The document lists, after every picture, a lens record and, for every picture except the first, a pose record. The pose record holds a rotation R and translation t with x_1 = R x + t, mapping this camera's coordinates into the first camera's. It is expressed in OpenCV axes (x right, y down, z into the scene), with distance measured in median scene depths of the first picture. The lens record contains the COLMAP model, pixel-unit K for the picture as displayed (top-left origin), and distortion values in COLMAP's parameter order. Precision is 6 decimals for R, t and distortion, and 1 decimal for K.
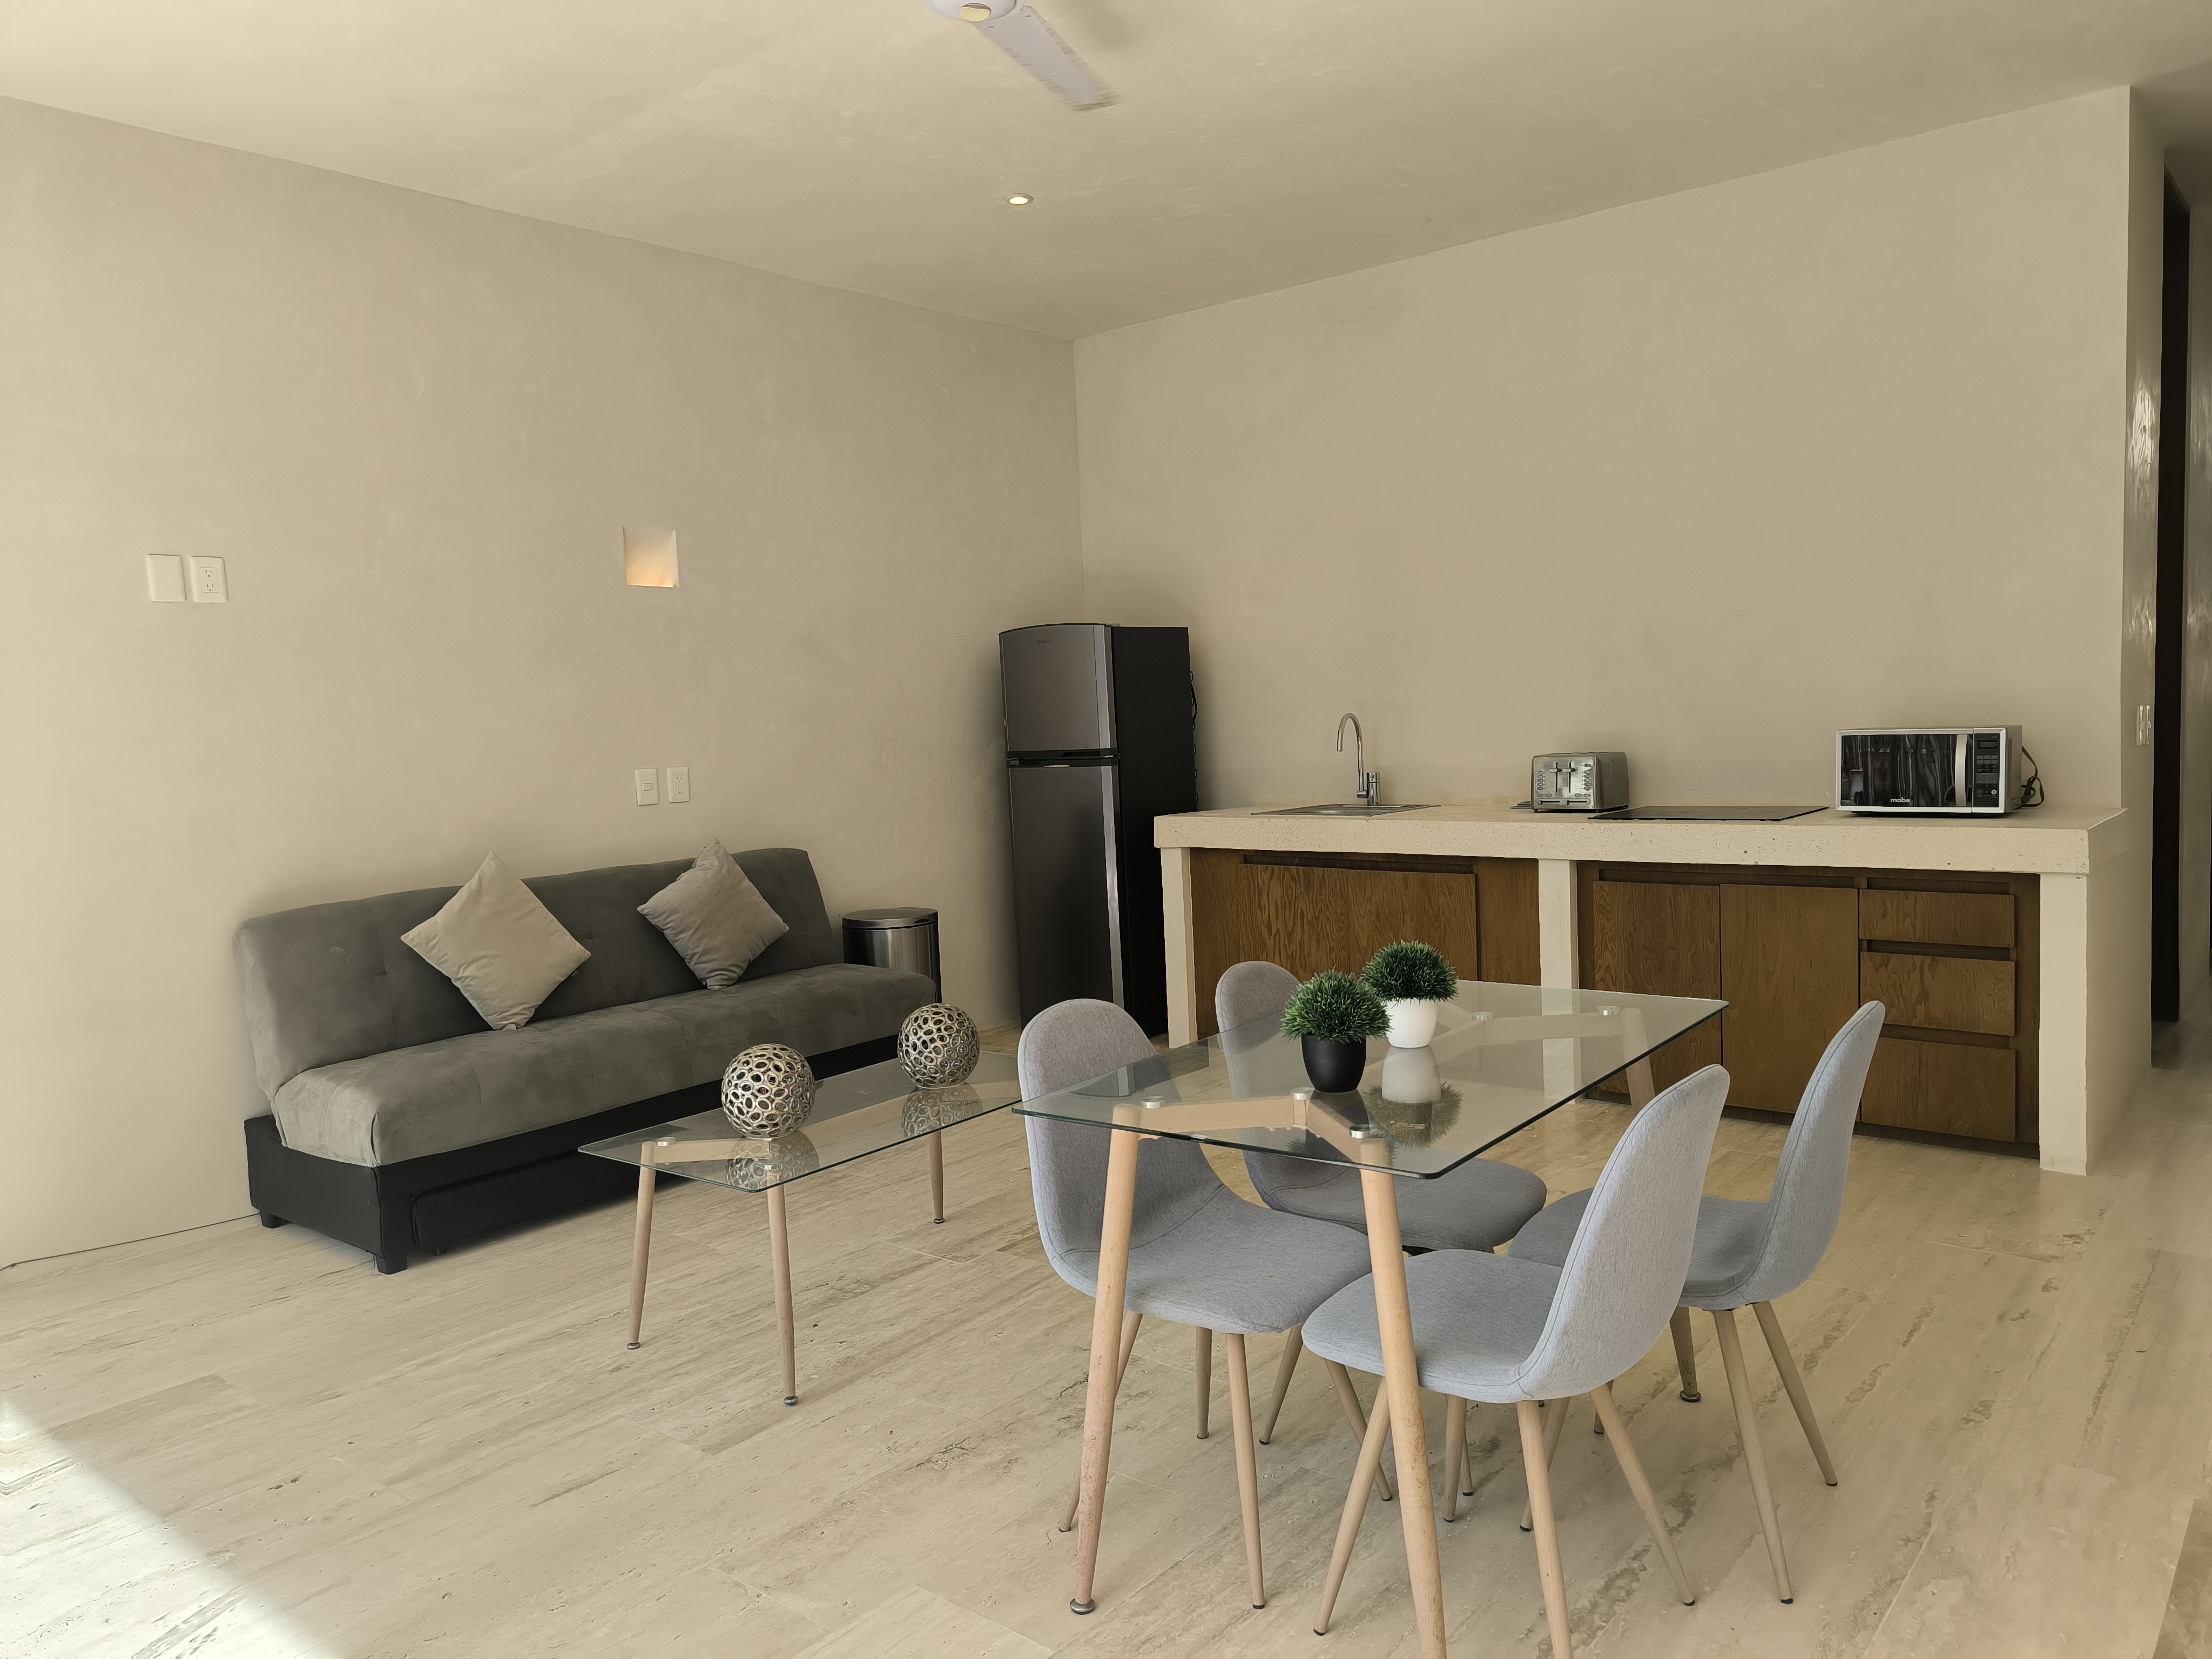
lens RADIAL K [[1580.6, 0, 1106.0], [0, 1580.6, 829.5], [0, 0, 1]] dist [0.074061, -0.071964]
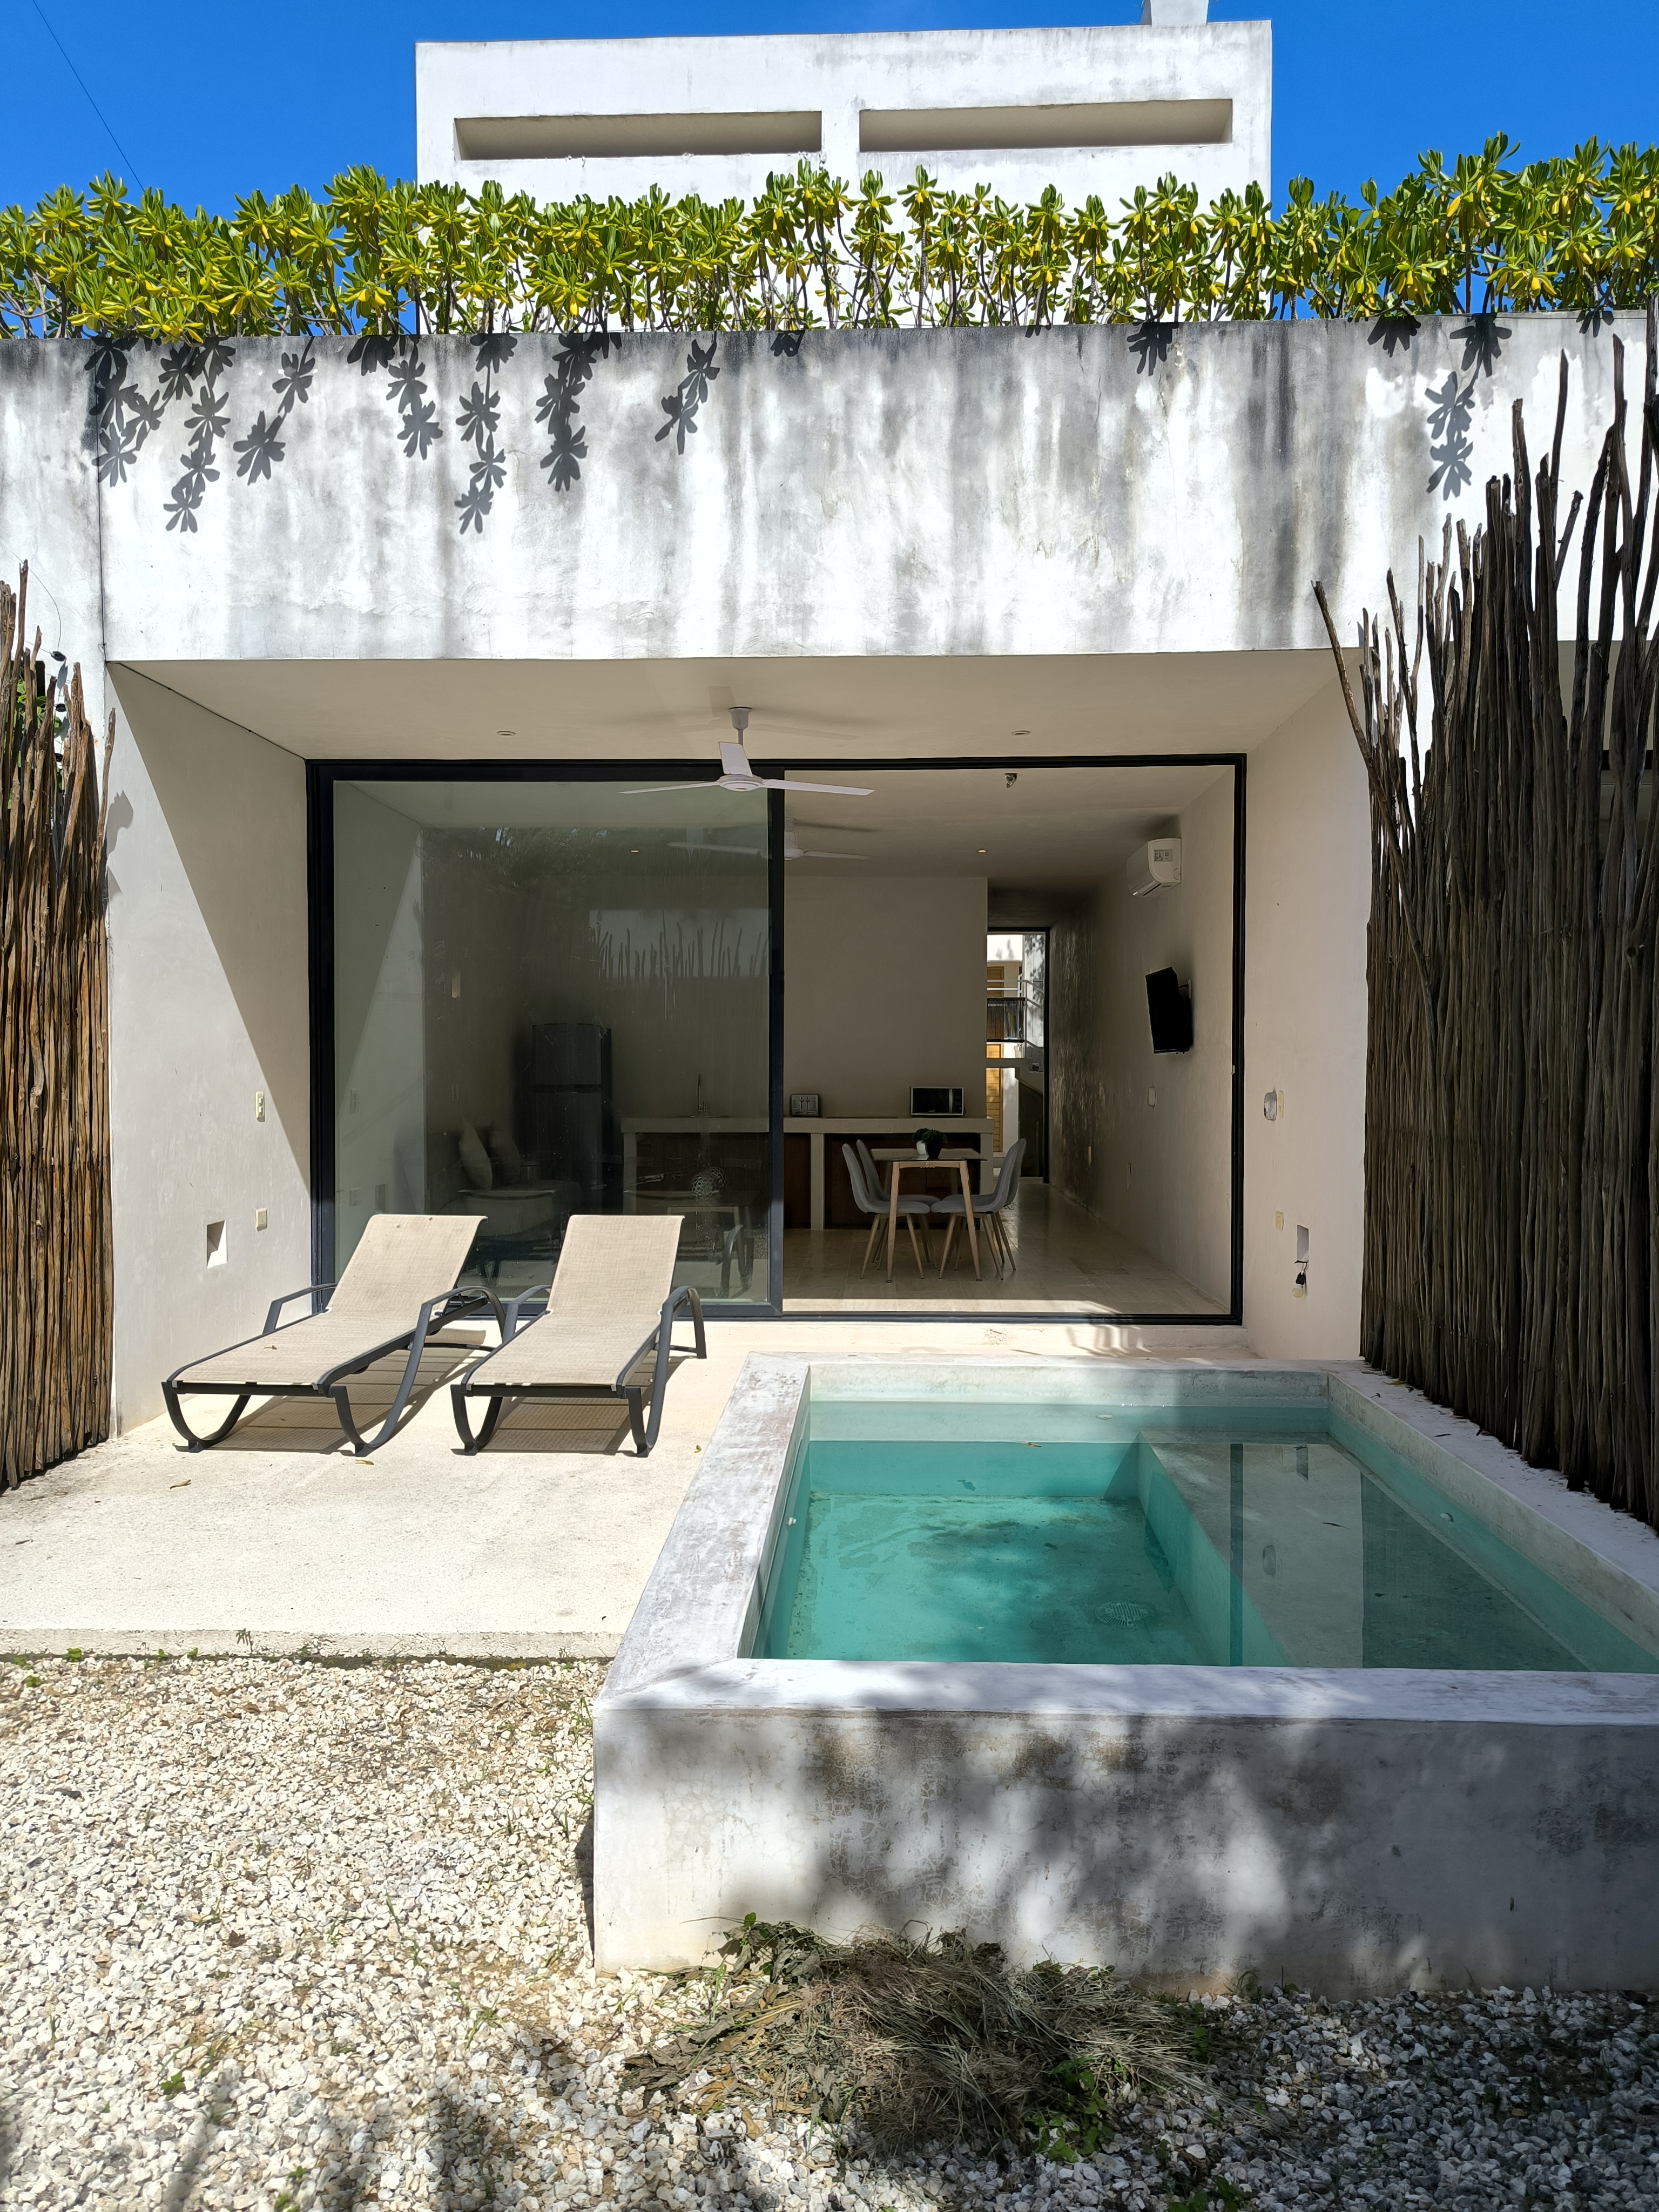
lens RADIAL K [[1580.6, 0, 829.5], [0, 1580.6, 1106.0], [0, 0, 1]] dist [0.074061, -0.071964]
pose [[0.783420, 0.026631, 0.620922, -1.289692], [0.015475, 0.997936, -0.062326, 0.134728], [-0.621300, 0.058436, 0.781390, -1.008027]]
